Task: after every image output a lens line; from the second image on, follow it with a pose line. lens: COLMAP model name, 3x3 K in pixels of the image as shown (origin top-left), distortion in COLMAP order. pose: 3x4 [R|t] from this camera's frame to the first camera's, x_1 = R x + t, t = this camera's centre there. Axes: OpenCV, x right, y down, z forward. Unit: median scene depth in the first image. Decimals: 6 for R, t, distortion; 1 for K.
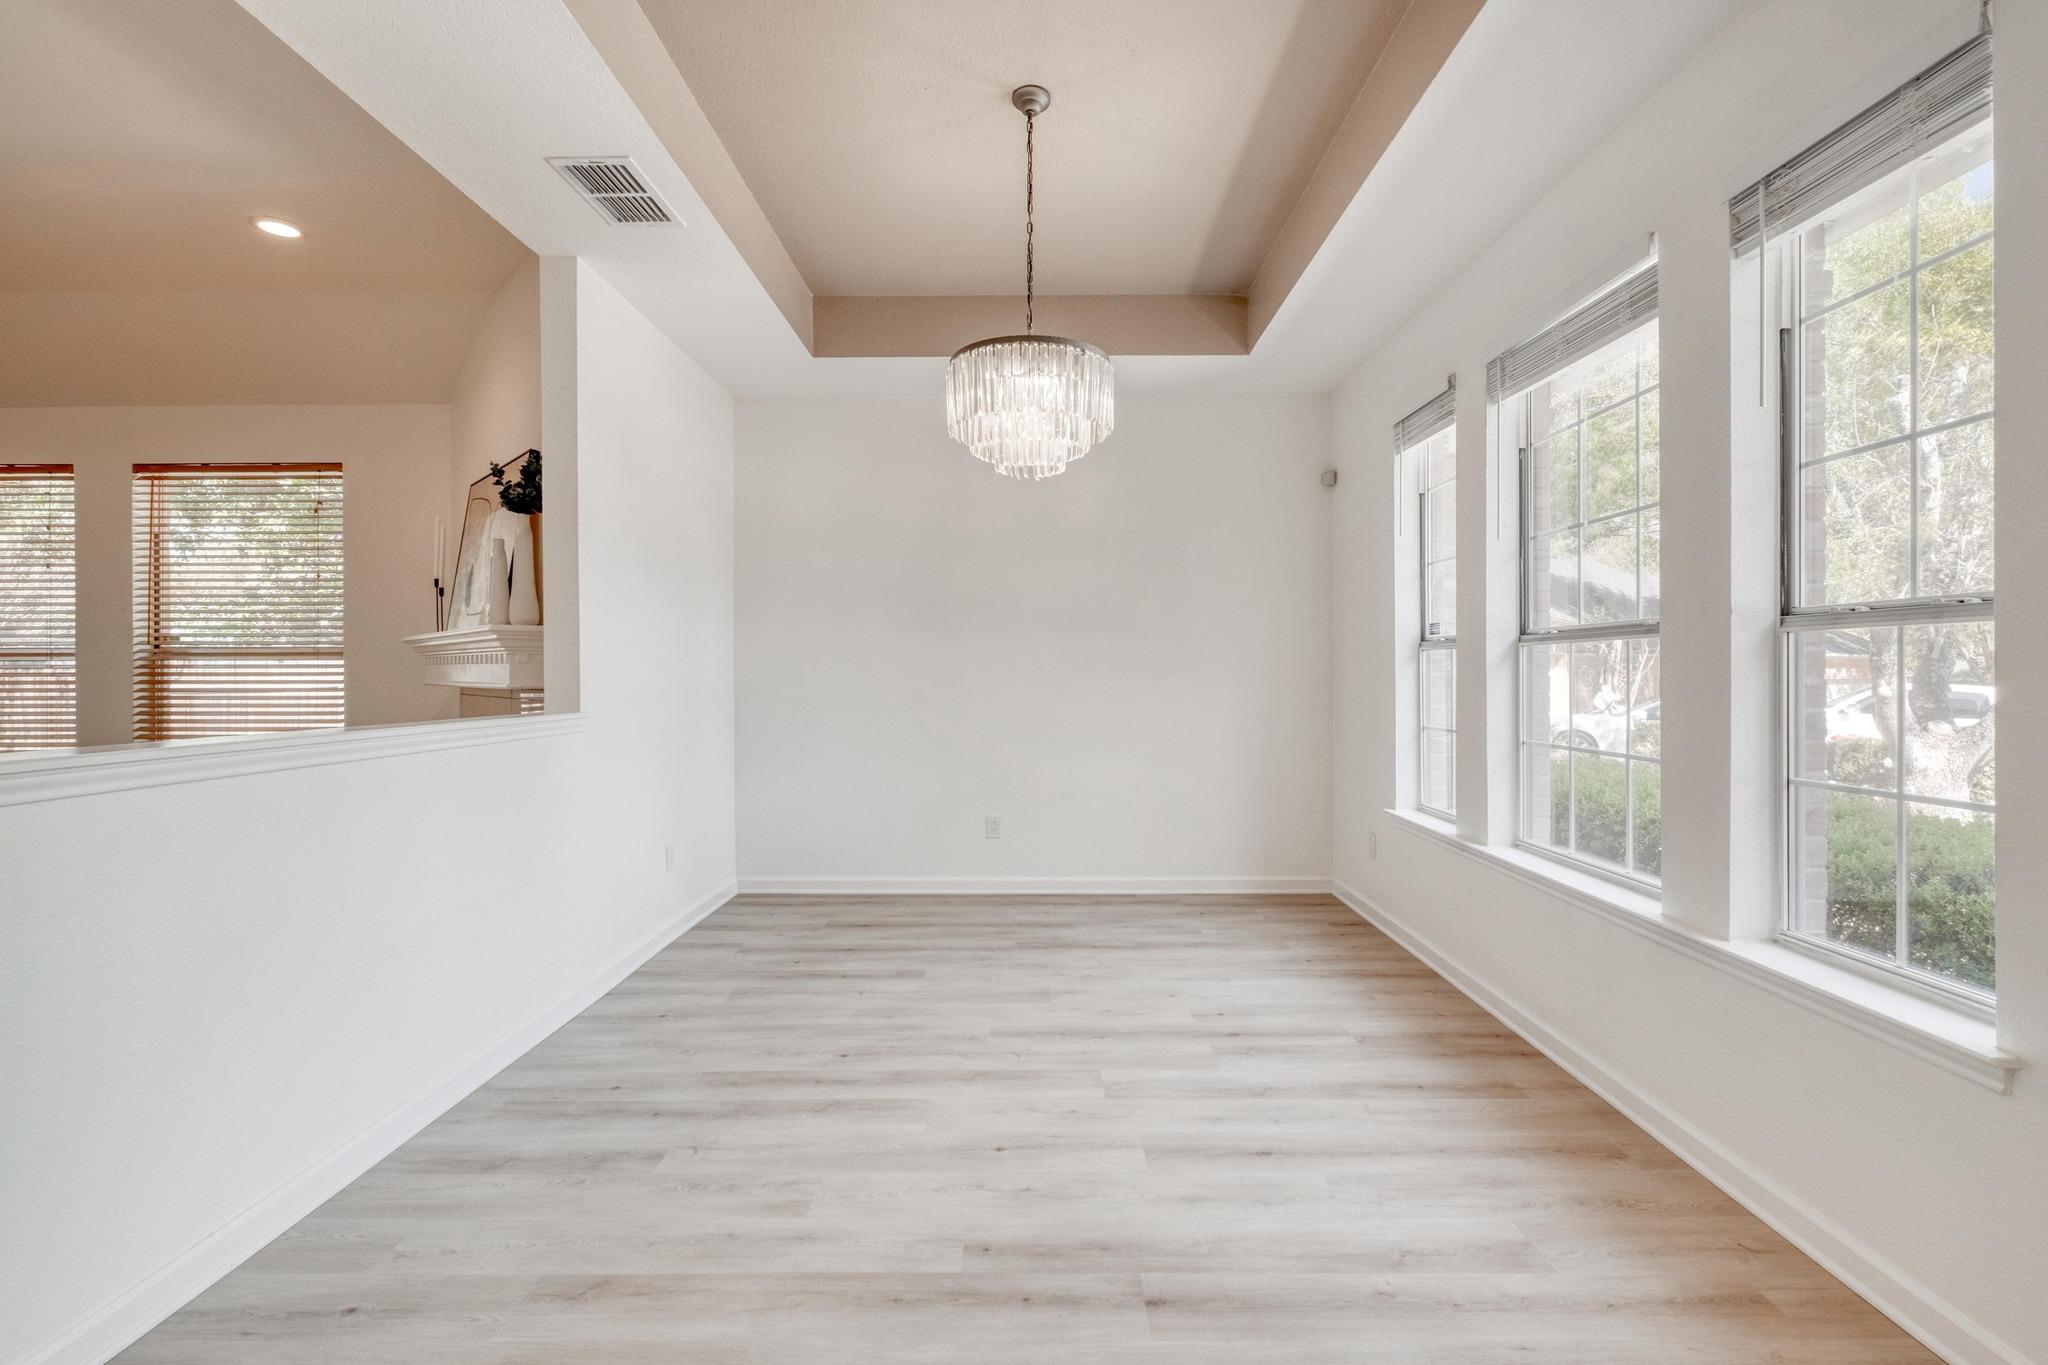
lens RADIAL K [[885.6, 0, 1040.0], [0, 885.6, 674.3], [0, 0, 1]] dist [-0.002250, -0.000618]
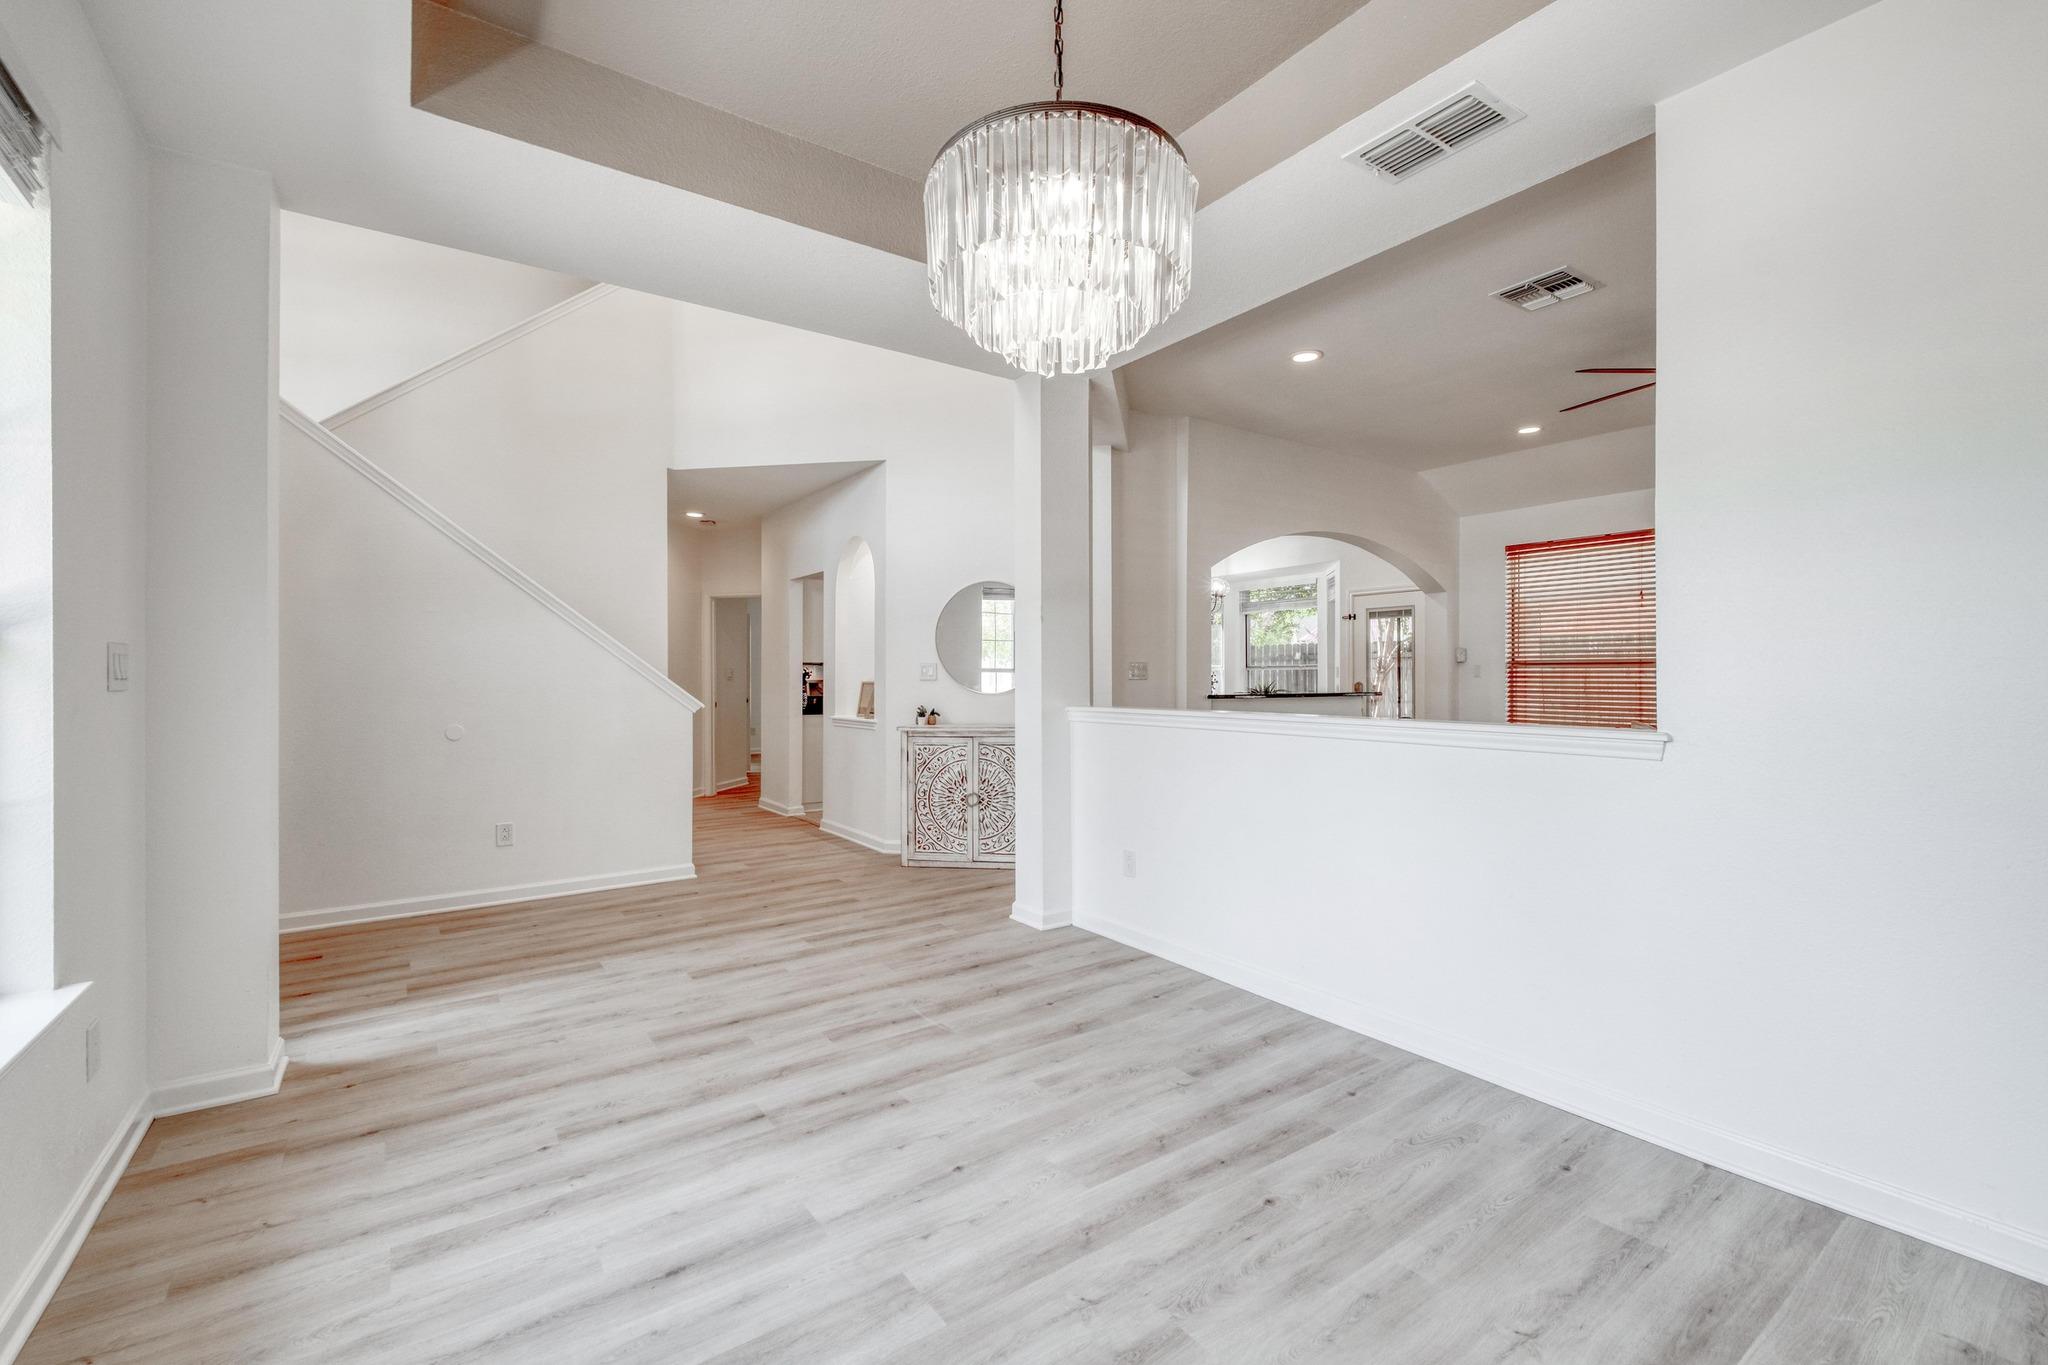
lens RADIAL K [[874.7, 0, 1027.1], [0, 874.7, 673.6], [0, 0, 1]] dist [0.001261, -0.000742]
pose [[-0.819666, 0.002306, -0.572837, 0.220078], [0.002229, 0.999997, 0.000835, -0.005805], [0.572837, -0.000593, -0.819669, 0.907943]]
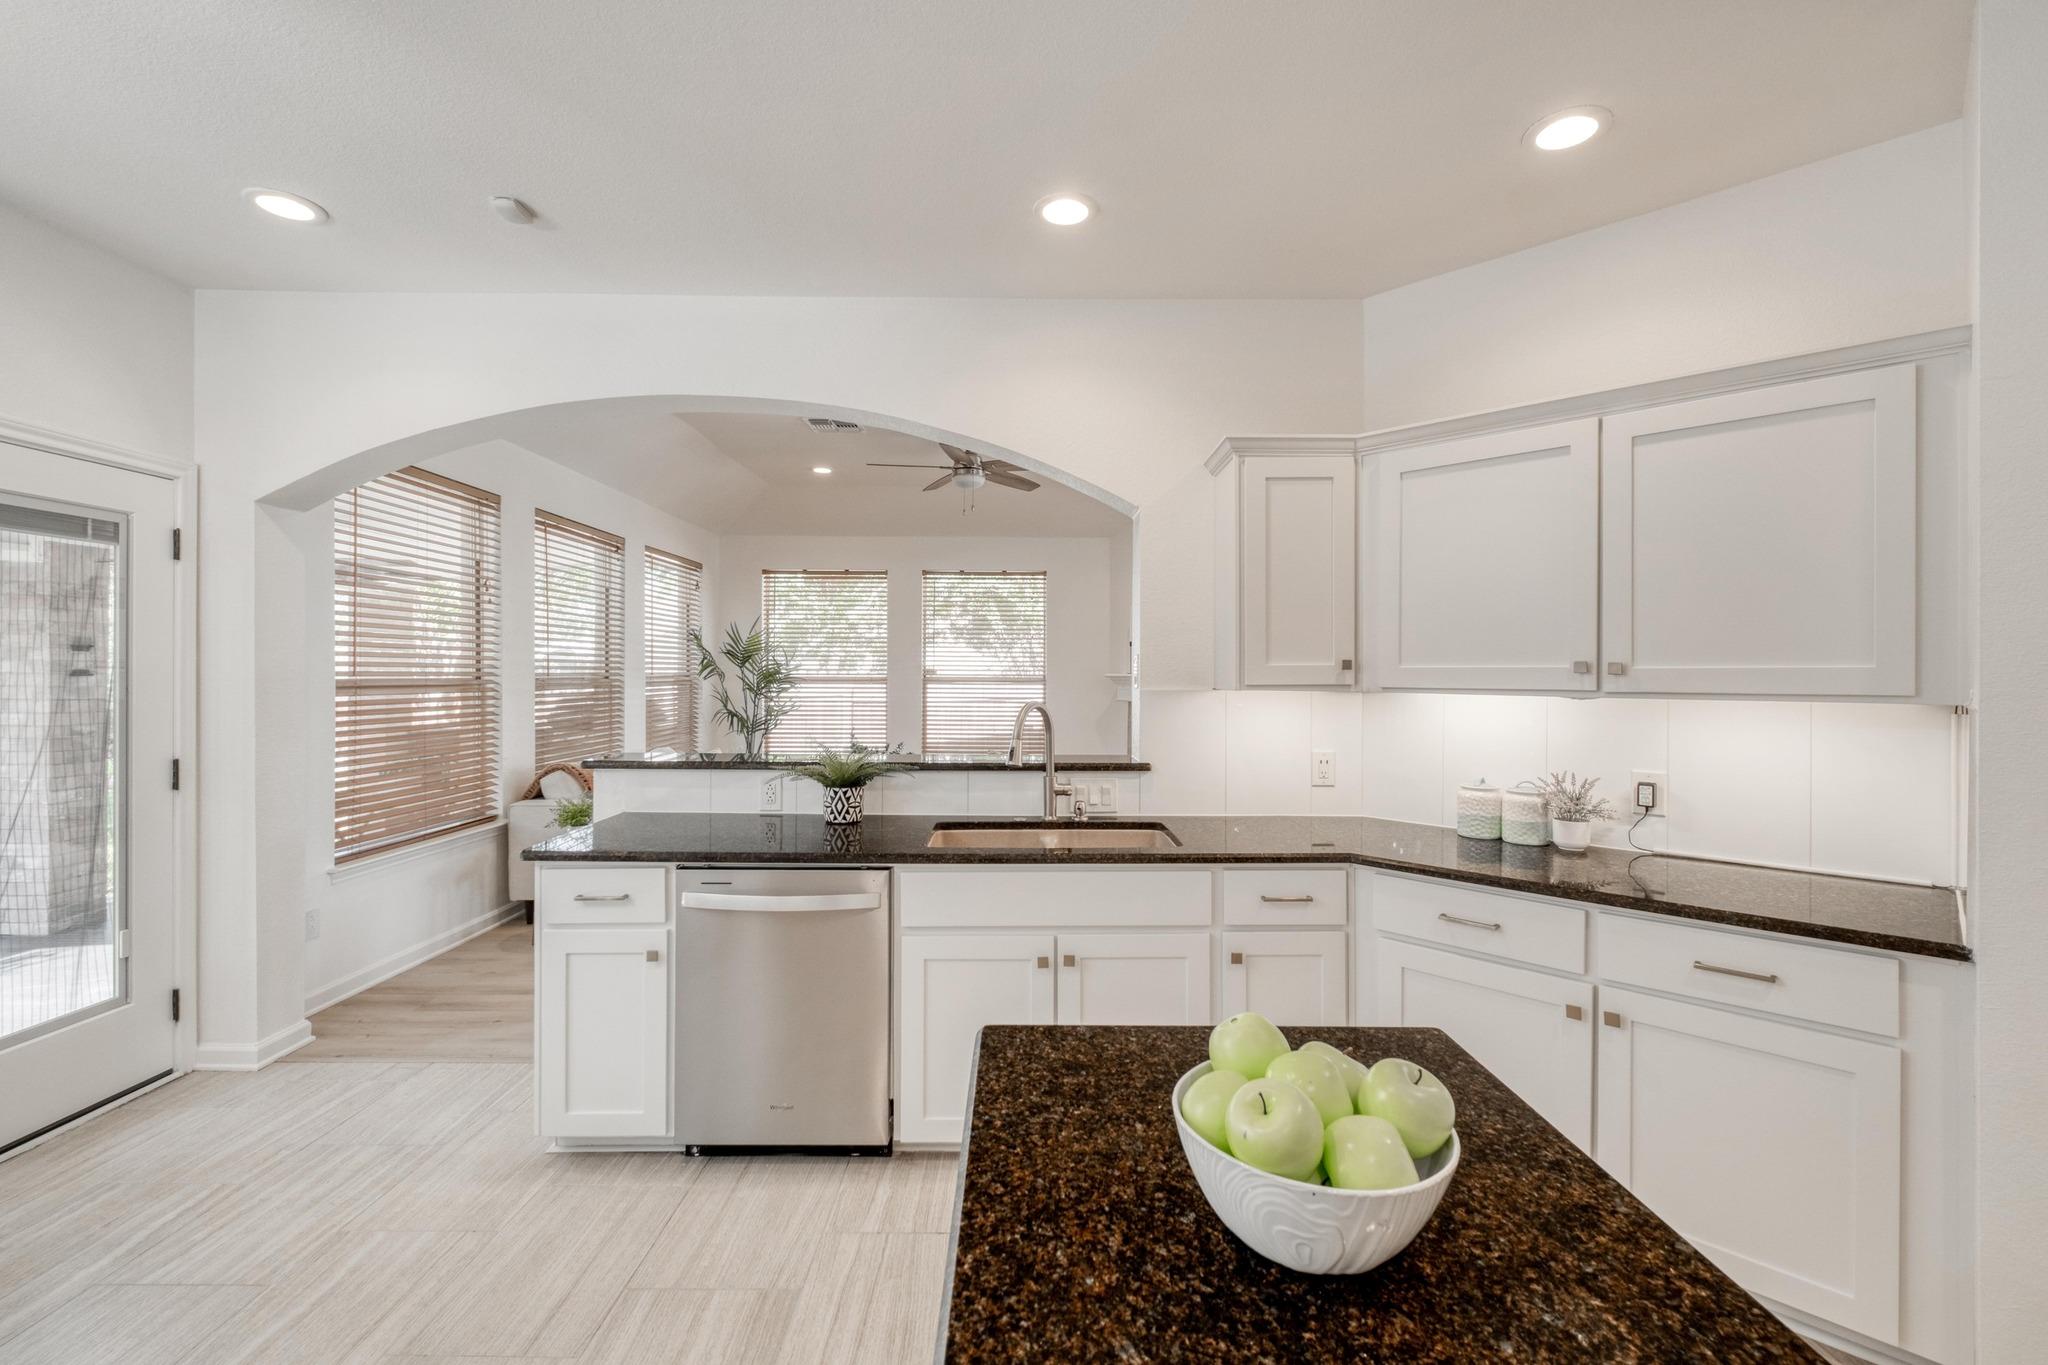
lens RADIAL K [[874.7, 0, 1027.1], [0, 874.7, 673.6], [0, 0, 1]] dist [0.001261, -0.000742]
pose [[0.999962, 0.008252, 0.002957, -0.869869], [-0.008244, 0.999962, -0.002714, -0.036524], [-0.002979, 0.002689, 0.999992, -0.743850]]
